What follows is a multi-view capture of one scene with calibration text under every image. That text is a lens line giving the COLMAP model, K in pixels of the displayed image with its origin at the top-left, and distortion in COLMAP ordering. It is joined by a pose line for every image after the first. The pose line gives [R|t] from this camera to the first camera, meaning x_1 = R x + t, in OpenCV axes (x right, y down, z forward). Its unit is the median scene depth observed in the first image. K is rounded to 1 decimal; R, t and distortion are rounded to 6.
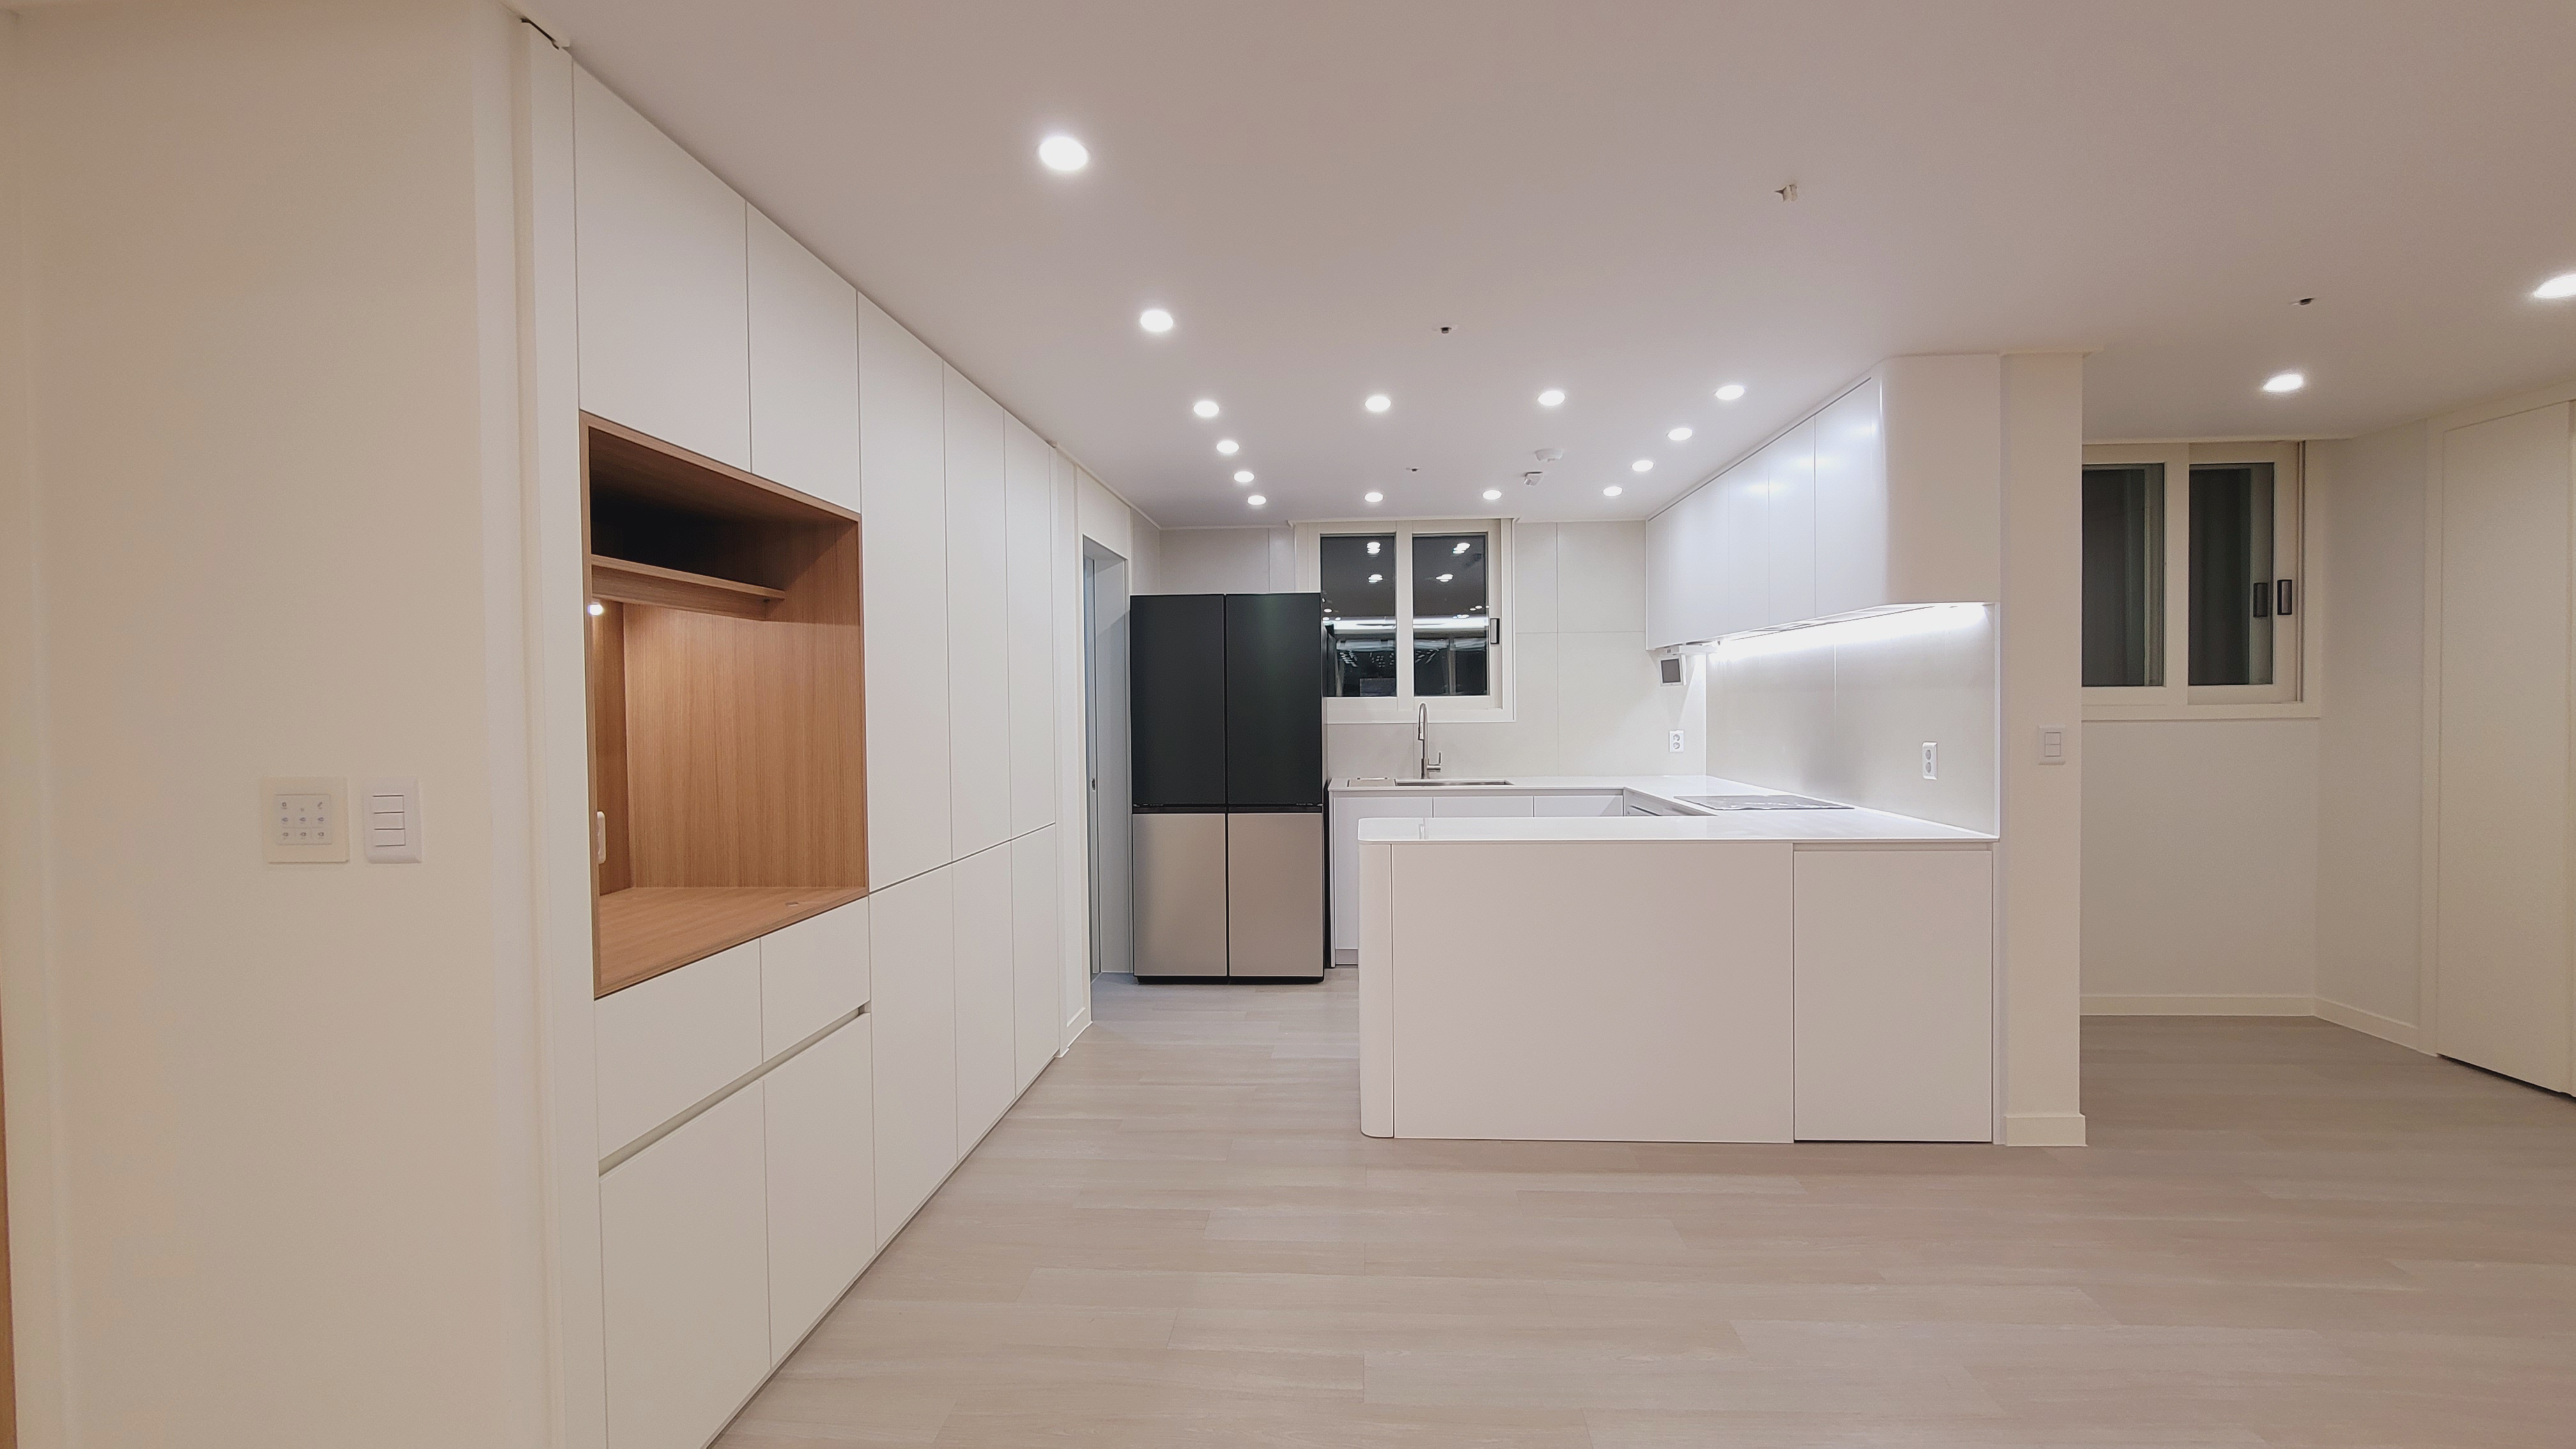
lens RADIAL K [[1062.3, 0, 1288.9], [0, 1062.3, 705.0], [0, 0, 1]] dist [-0.003596, -0.000754]
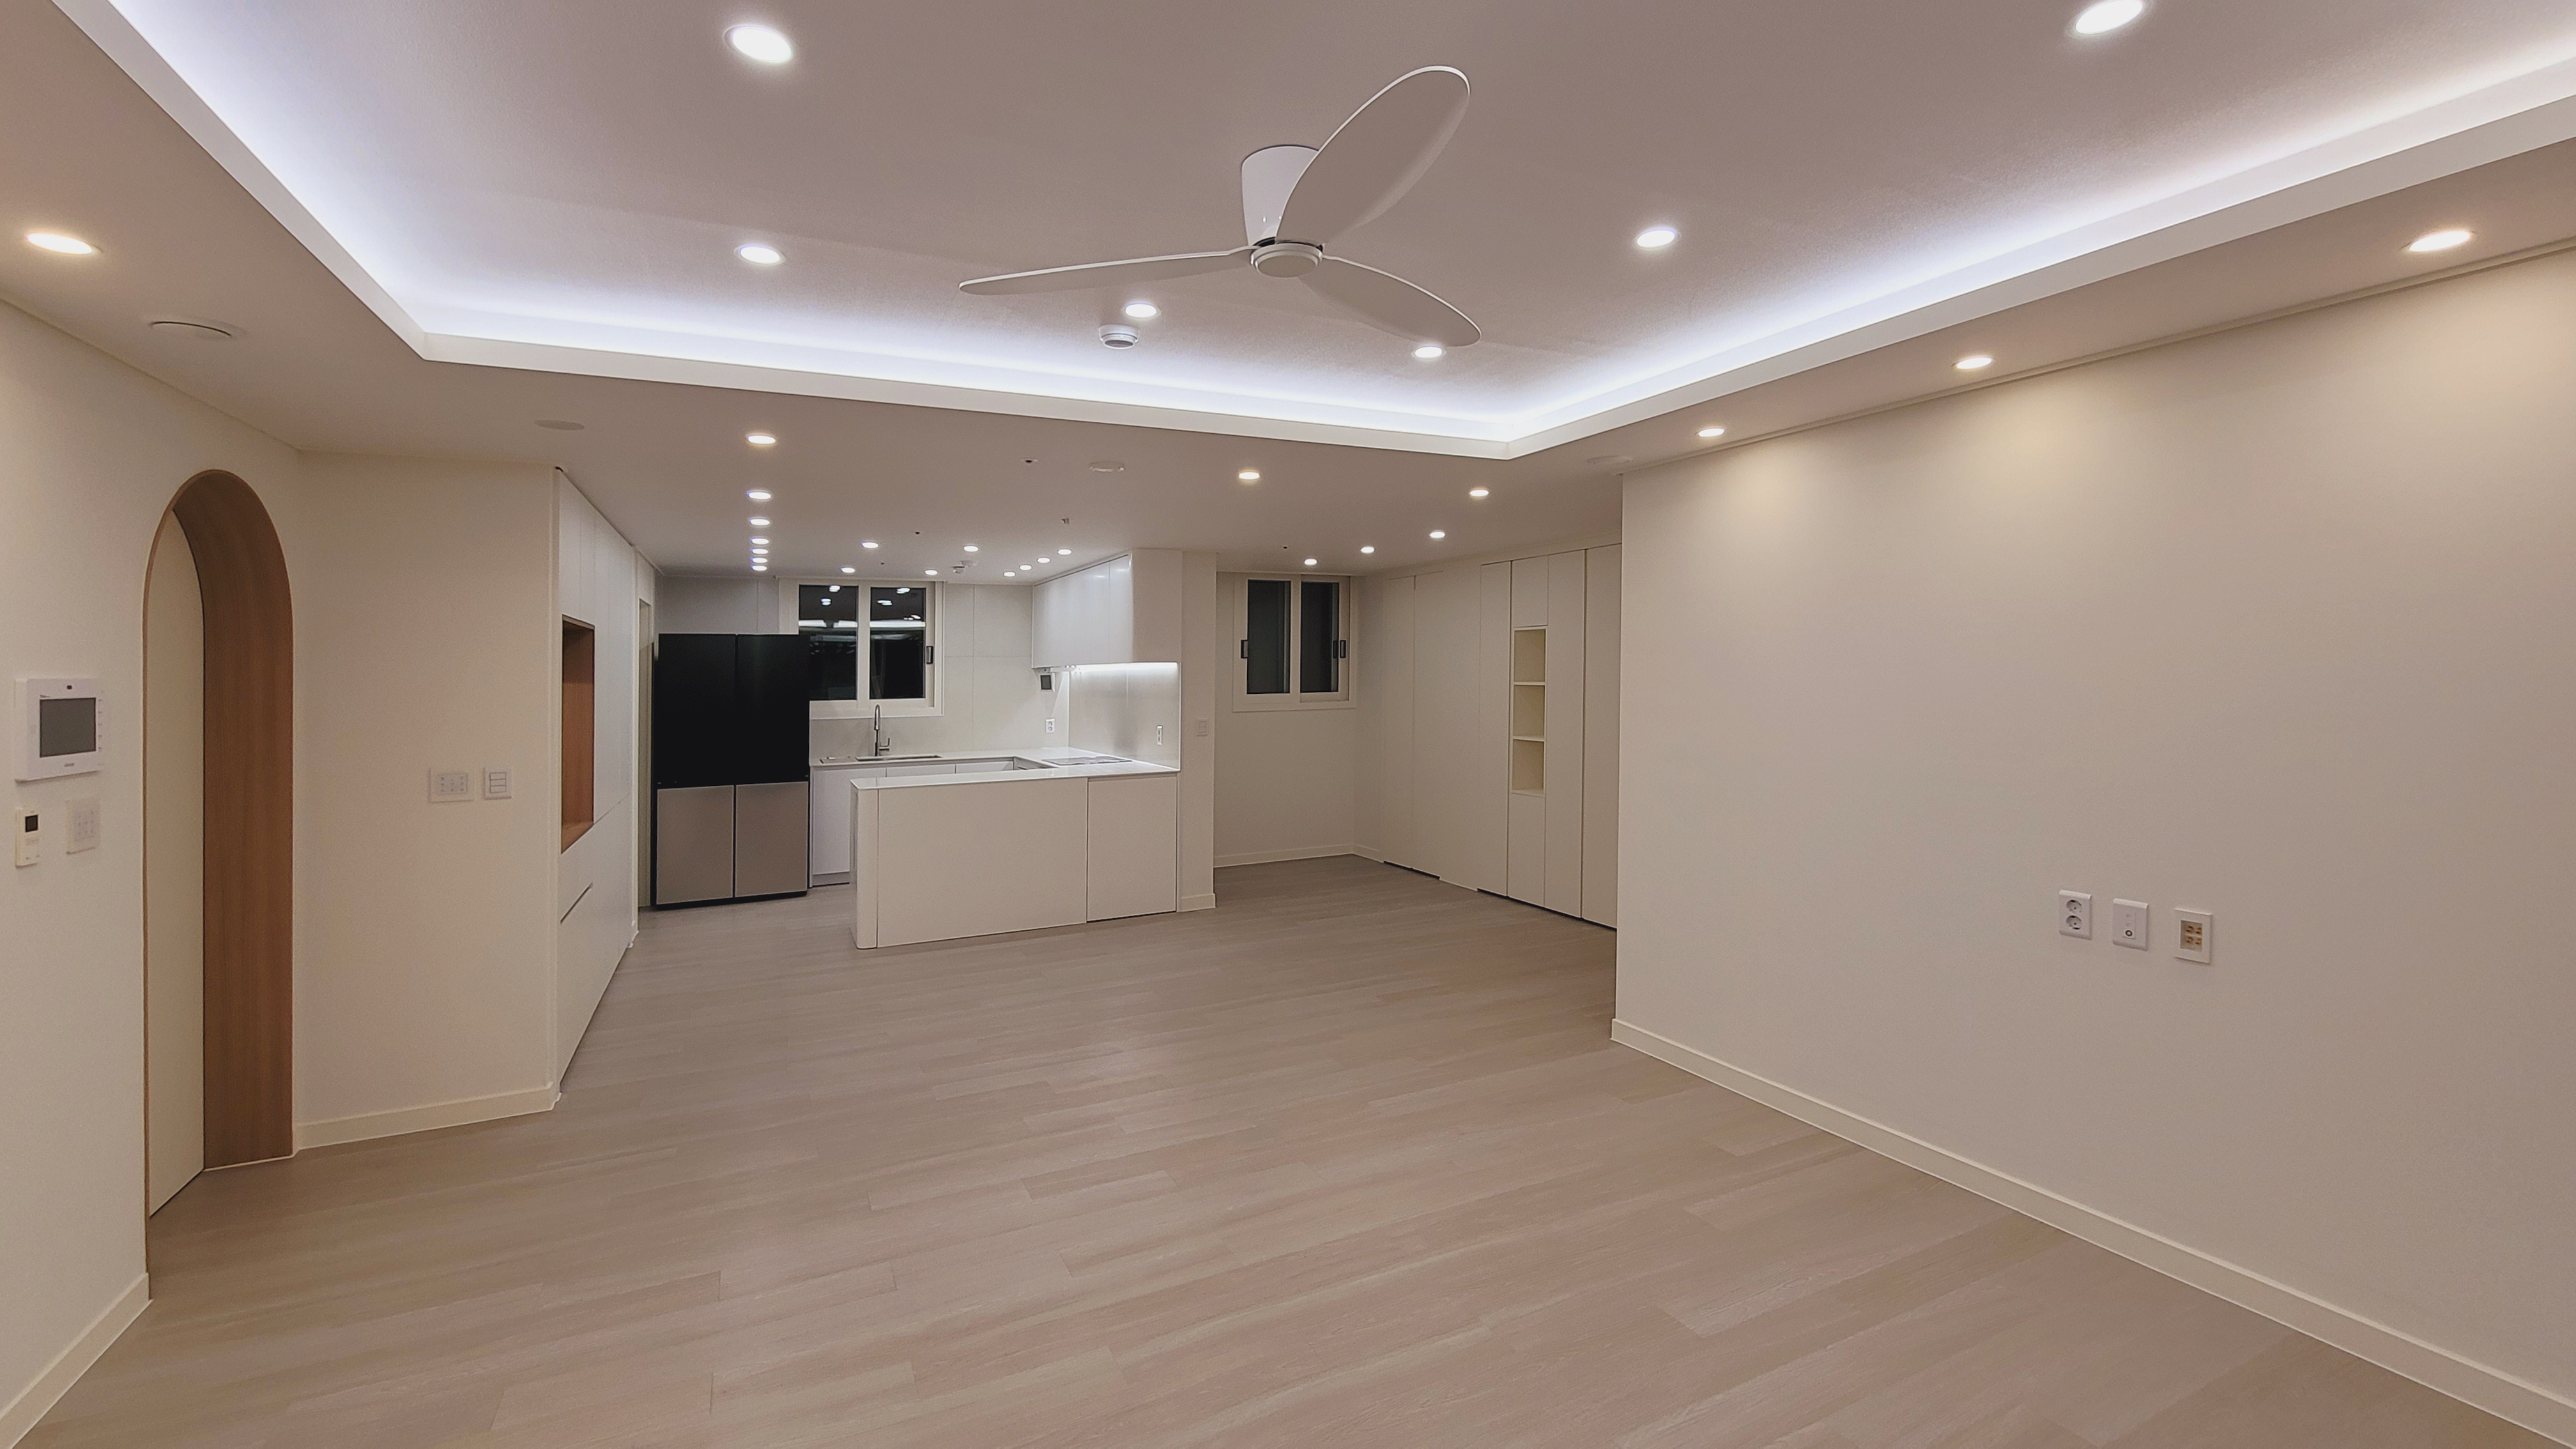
lens RADIAL K [[1062.3, 0, 1374.1], [0, 1062.3, 638.7], [0, 0, 1]] dist [-0.003596, -0.000754]
pose [[0.822296, 0.021003, 0.568672, -0.170095], [0.000975, 0.999265, -0.038318, -0.041352], [-0.569059, 0.032063, 0.821671, -0.697400]]
